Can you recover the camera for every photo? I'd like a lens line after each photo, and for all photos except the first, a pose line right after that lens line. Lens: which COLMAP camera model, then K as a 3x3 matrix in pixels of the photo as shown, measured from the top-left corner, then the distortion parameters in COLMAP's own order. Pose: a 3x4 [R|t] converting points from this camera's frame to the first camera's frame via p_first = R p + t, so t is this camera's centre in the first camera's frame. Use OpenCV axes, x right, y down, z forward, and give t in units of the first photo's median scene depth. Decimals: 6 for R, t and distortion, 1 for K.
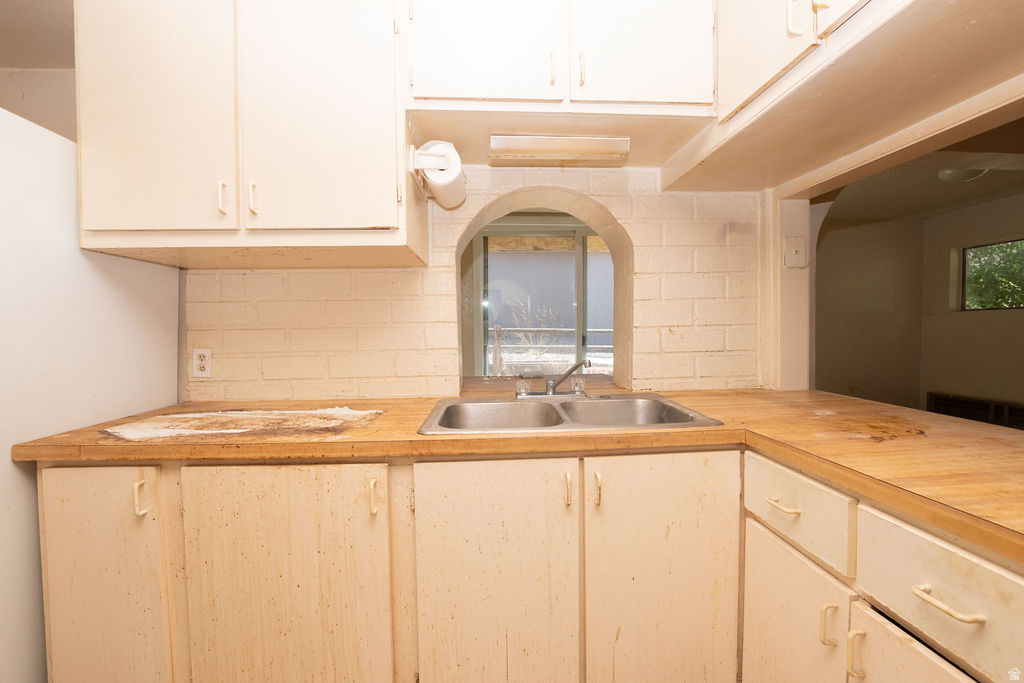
lens RADIAL K [[449.9, 0, 512.1], [0, 449.9, 339.2], [0, 0, 1]] dist [-0.029526, 0.000132]
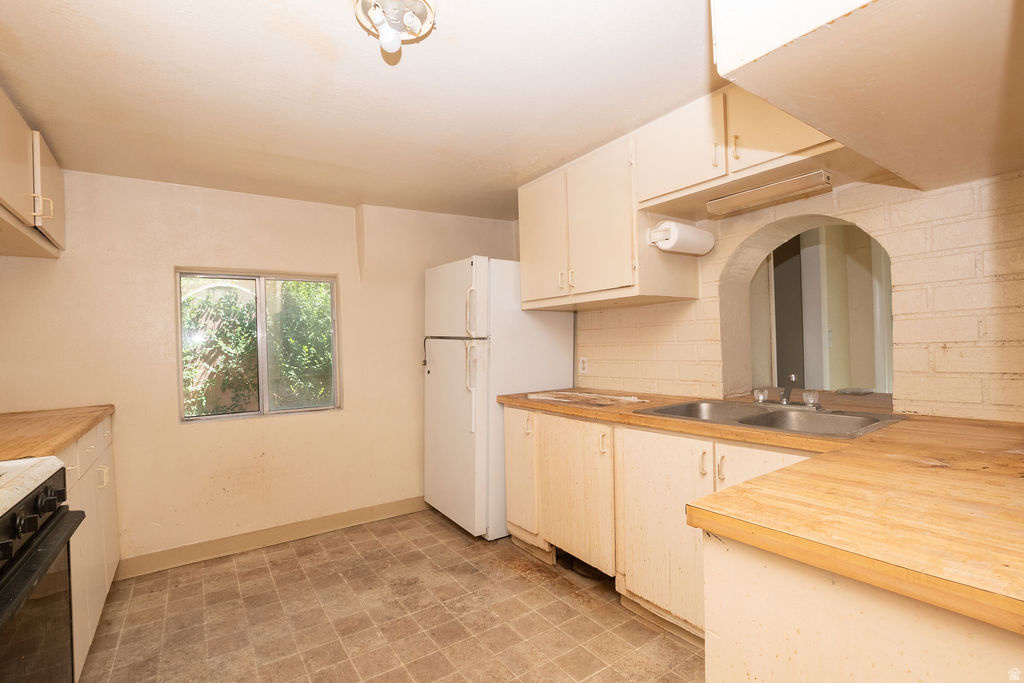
lens RADIAL K [[449.9, 0, 508.5], [0, 449.9, 343.6], [0, 0, 1]] dist [-0.029526, 0.000132]
pose [[0.523621, -0.004118, -0.851941, 0.640756], [-0.003976, 0.999966, -0.007277, -0.017284], [0.851942, 0.007198, 0.523586, -0.166213]]
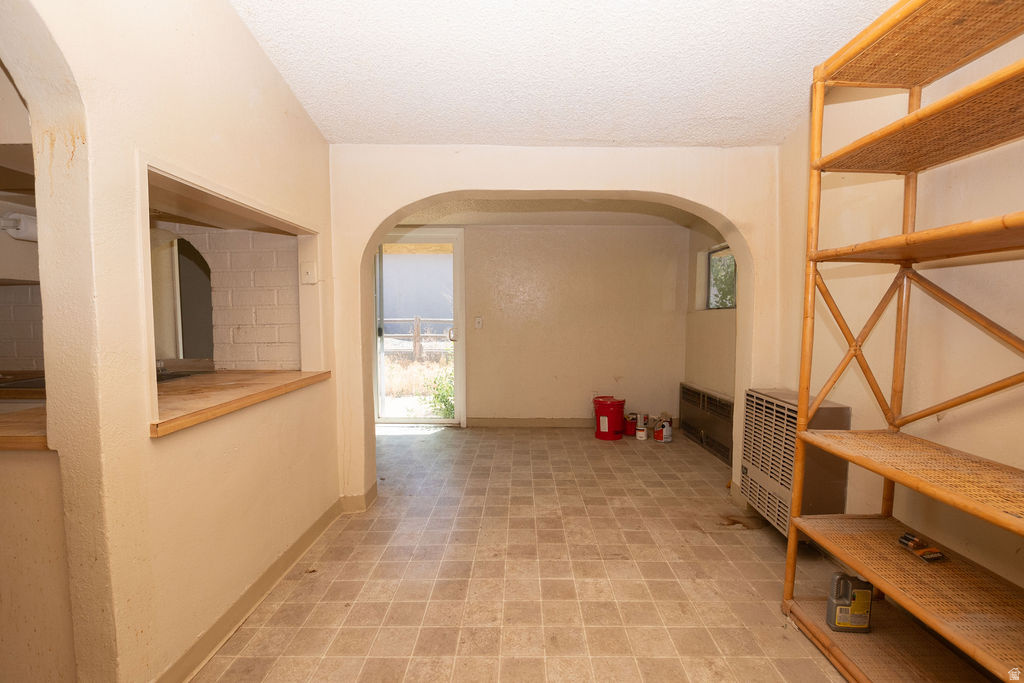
lens RADIAL K [[449.9, 0, 511.6], [0, 449.9, 345.7], [0, 0, 1]] dist [-0.029526, 0.000132]
pose [[0.997141, 0.014553, -0.074154, 1.913230], [-0.011496, 0.999073, 0.041493, -0.042960], [0.074689, -0.040522, 0.996383, -0.496079]]
